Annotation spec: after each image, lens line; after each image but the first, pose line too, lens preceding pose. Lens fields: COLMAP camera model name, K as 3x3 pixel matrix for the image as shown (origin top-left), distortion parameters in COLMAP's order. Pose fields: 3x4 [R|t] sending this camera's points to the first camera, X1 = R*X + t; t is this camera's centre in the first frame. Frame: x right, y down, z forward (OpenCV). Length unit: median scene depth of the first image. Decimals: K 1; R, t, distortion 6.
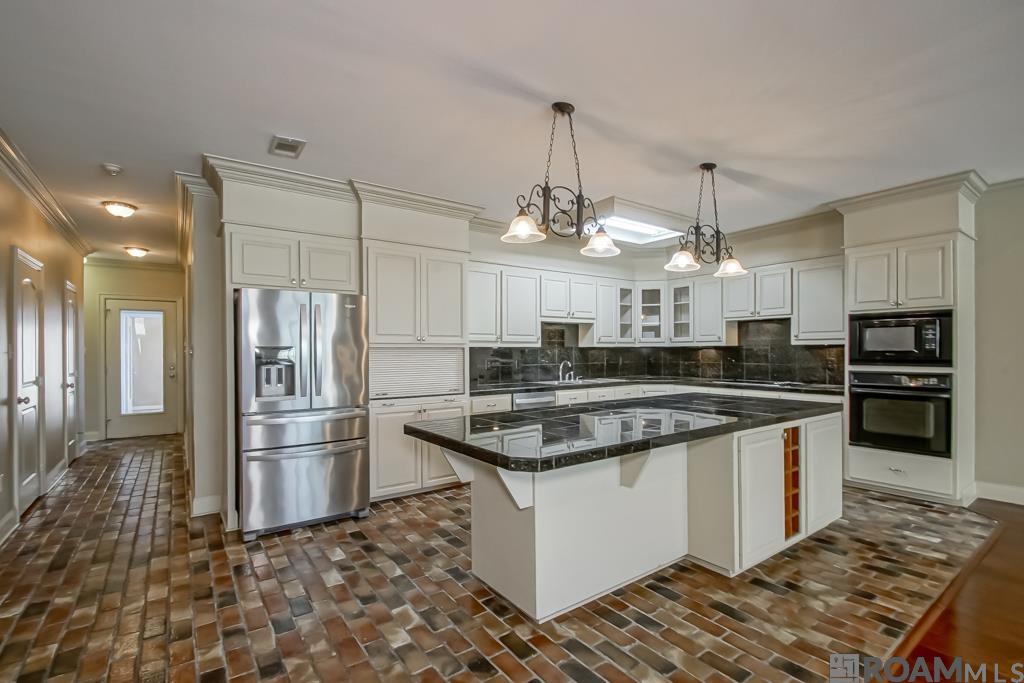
lens RADIAL K [[470.1, 0, 511.5], [0, 470.1, 346.6], [0, 0, 1]] dist [-0.004175, -0.000431]
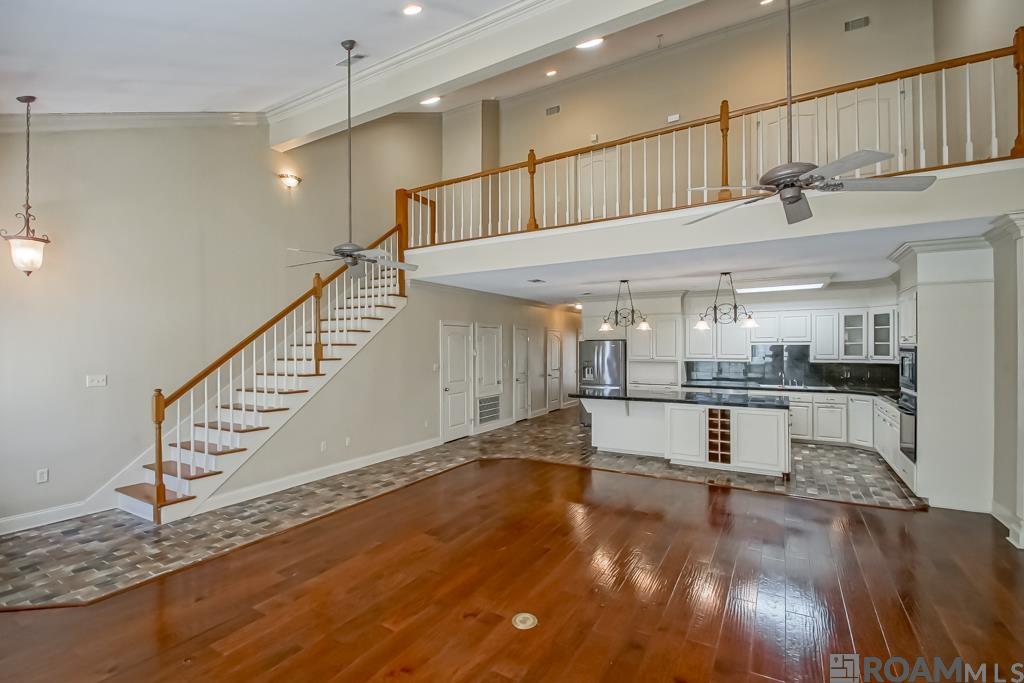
lens RADIAL K [[468.8, 0, 495.1], [0, 468.8, 344.9], [0, 0, 1]] dist [-0.001329, -0.000195]
pose [[0.380171, -0.000079, -0.924916, 1.605051], [0.009254, 0.999950, 0.003719, -0.094419], [0.924870, -0.009973, 0.380152, -0.517261]]
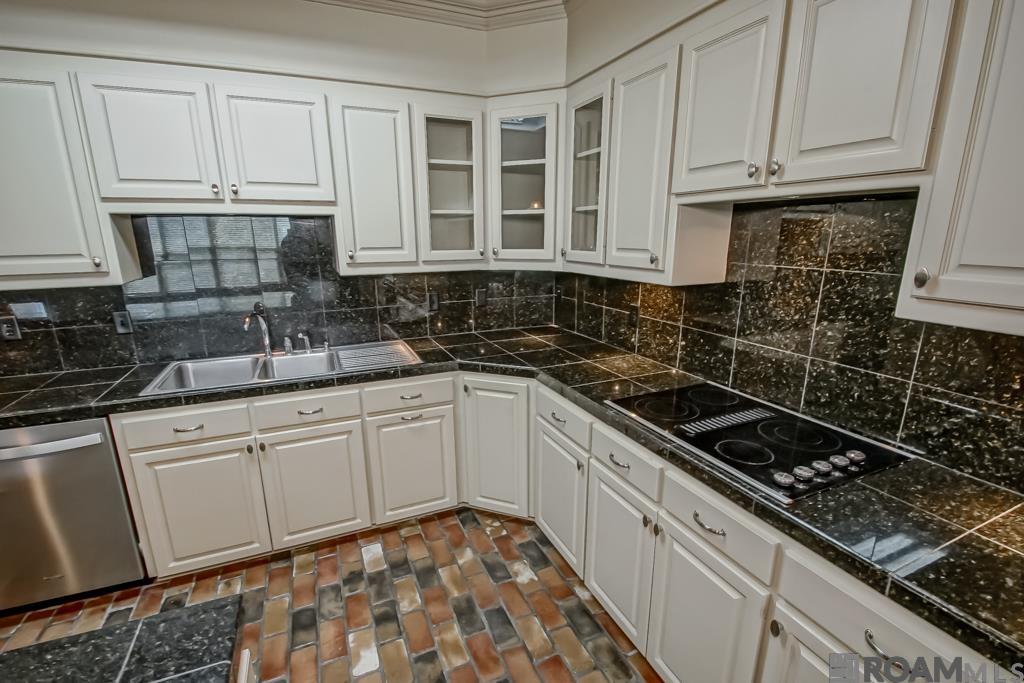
lens RADIAL K [[455.5, 0, 508.1], [0, 455.5, 350.3], [0, 0, 1]] dist [-0.001071, -0.000117]
pose [[0.975700, 0.053278, -0.212537, 0.597671], [0.002902, 0.966761, 0.255665, -0.056032], [0.219094, -0.250069, 0.943114, 0.969762]]
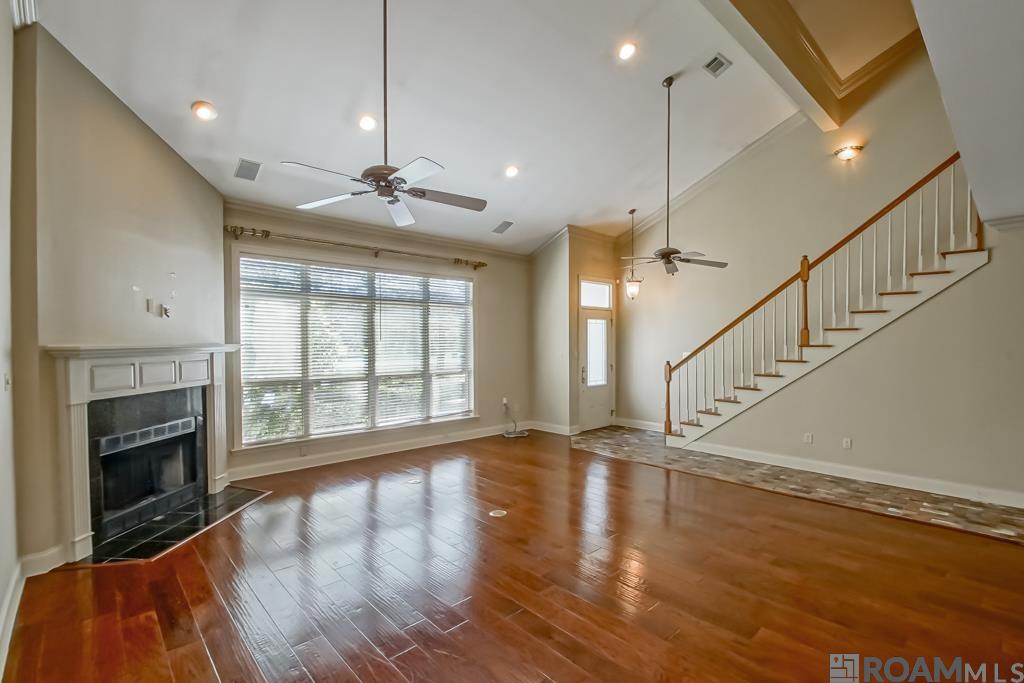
lens RADIAL K [[470.1, 0, 511.5], [0, 470.1, 346.6], [0, 0, 1]] dist [-0.004175, -0.000431]
pose [[-0.993532, 0.010825, -0.113032, 1.066289], [0.010315, 0.999934, 0.005098, -0.062144], [0.113080, 0.003899, -0.993578, 0.837834]]
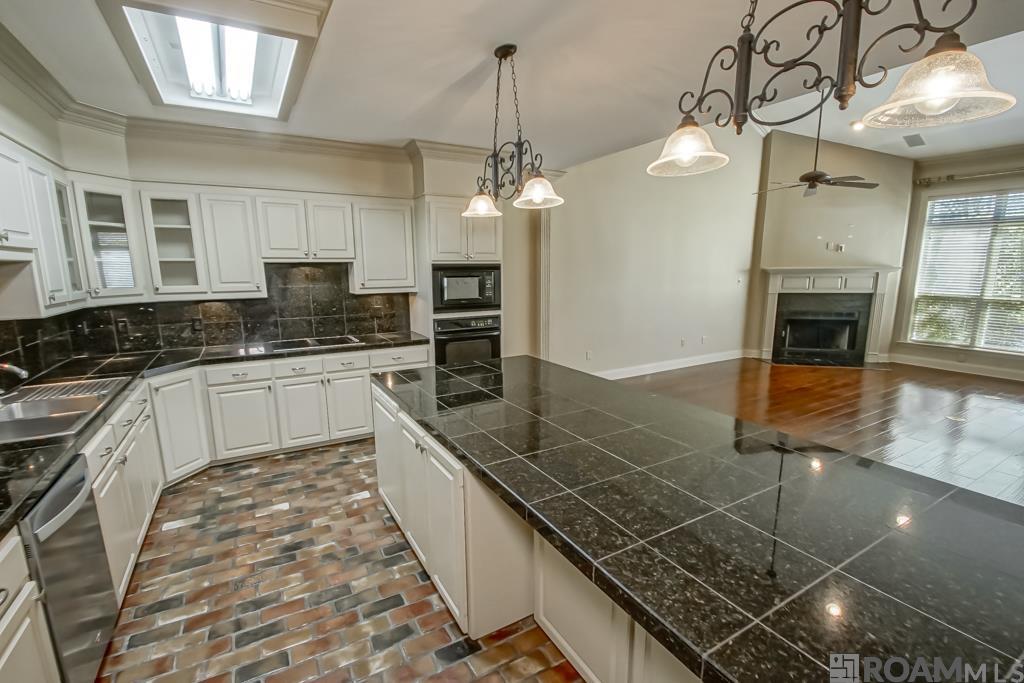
lens RADIAL K [[463.7, 0, 512.6], [0, 463.7, 355.5], [0, 0, 1]] dist [0.000622, -0.000122]
pose [[0.107073, -0.184390, 0.977003, -0.307490], [0.000033, 0.982653, 0.185453, -0.066556], [-0.994251, -0.019825, 0.105222, 0.796086]]
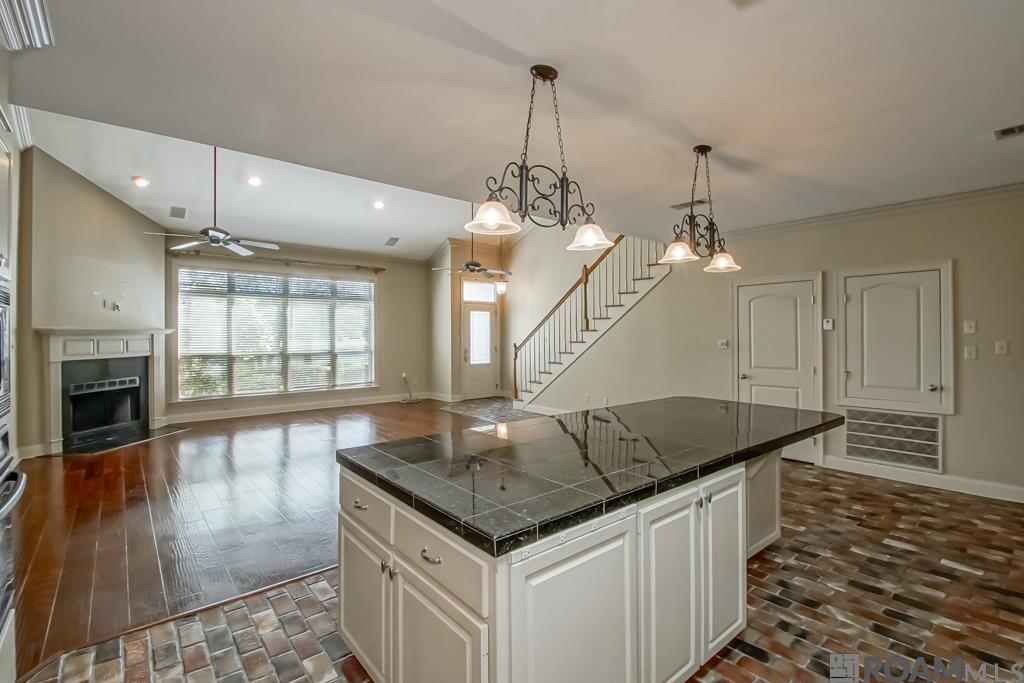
lens RADIAL K [[472.4, 0, 514.8], [0, 472.4, 331.1], [0, 0, 1]] dist [0.000793, -0.000511]
pose [[-0.997079, 0.009684, -0.075761, 0.457004], [0.010558, 0.999882, -0.011137, -0.026757], [0.075644, -0.011905, -0.997064, 1.458120]]
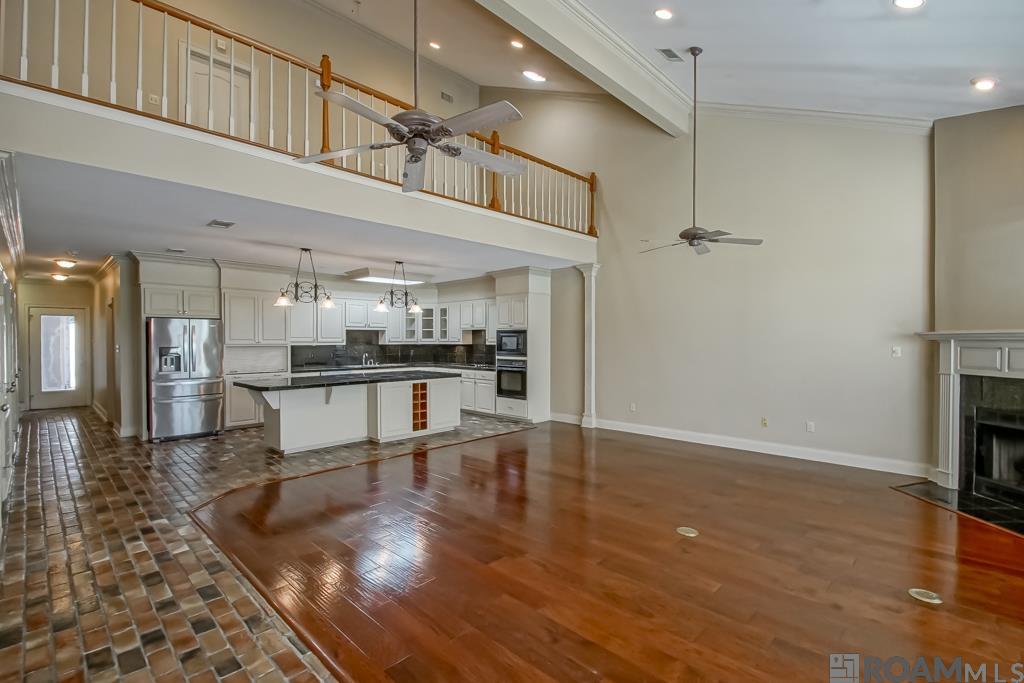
lens RADIAL K [[464.5, 0, 514.3], [0, 464.5, 344.6], [0, 0, 1]] dist [0.007829, -0.000459]
pose [[0.984858, 0.004605, 0.173304, 0.502938], [-0.007696, 0.999823, 0.017165, -0.045822], [-0.173194, -0.018239, 0.984719, -1.017319]]
